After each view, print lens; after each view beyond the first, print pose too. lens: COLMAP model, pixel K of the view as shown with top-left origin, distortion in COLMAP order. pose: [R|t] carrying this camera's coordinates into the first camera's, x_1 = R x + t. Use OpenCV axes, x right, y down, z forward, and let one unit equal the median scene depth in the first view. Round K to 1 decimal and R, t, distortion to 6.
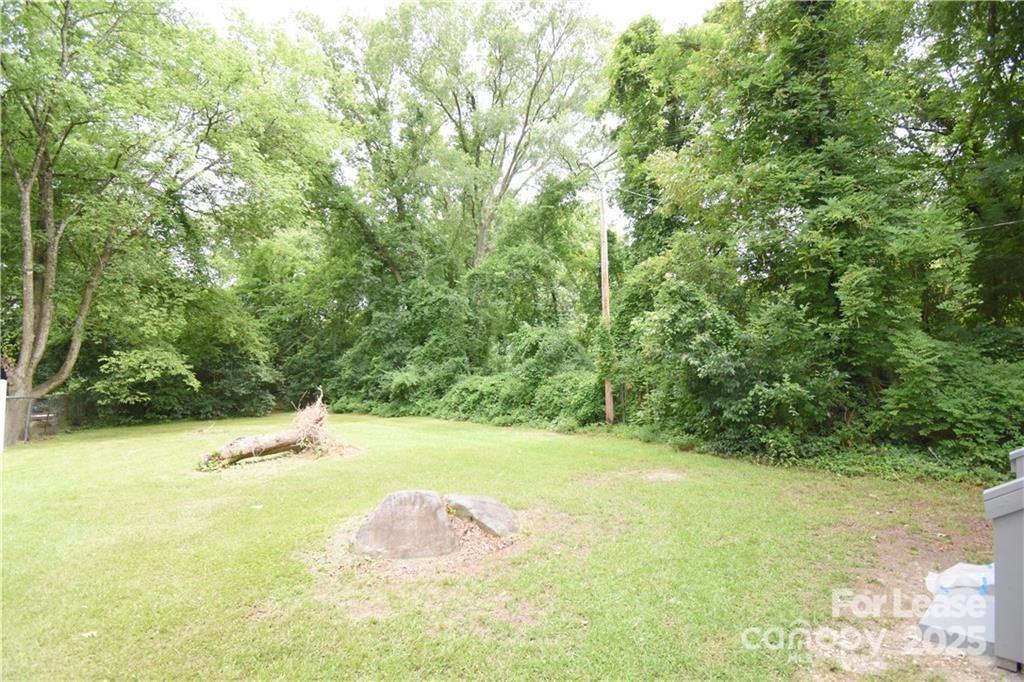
lens RADIAL K [[449.8, 0, 513.1], [0, 449.8, 339.7], [0, 0, 1]] dist [0.019170, -0.025602]
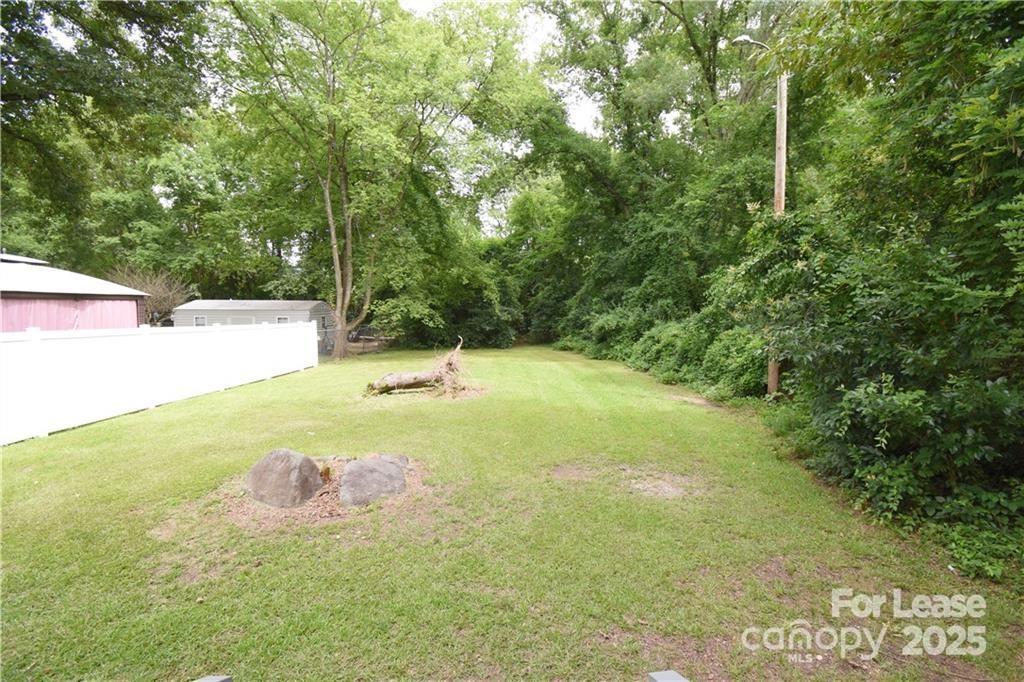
lens RADIAL K [[449.8, 0, 513.1], [0, 449.8, 339.7], [0, 0, 1]] dist [0.019170, -0.025602]
pose [[0.786718, 0.058748, -0.614511, 0.205423], [0.036401, 0.989314, 0.141181, -0.021722], [0.616239, -0.133438, 0.776173, 0.101467]]
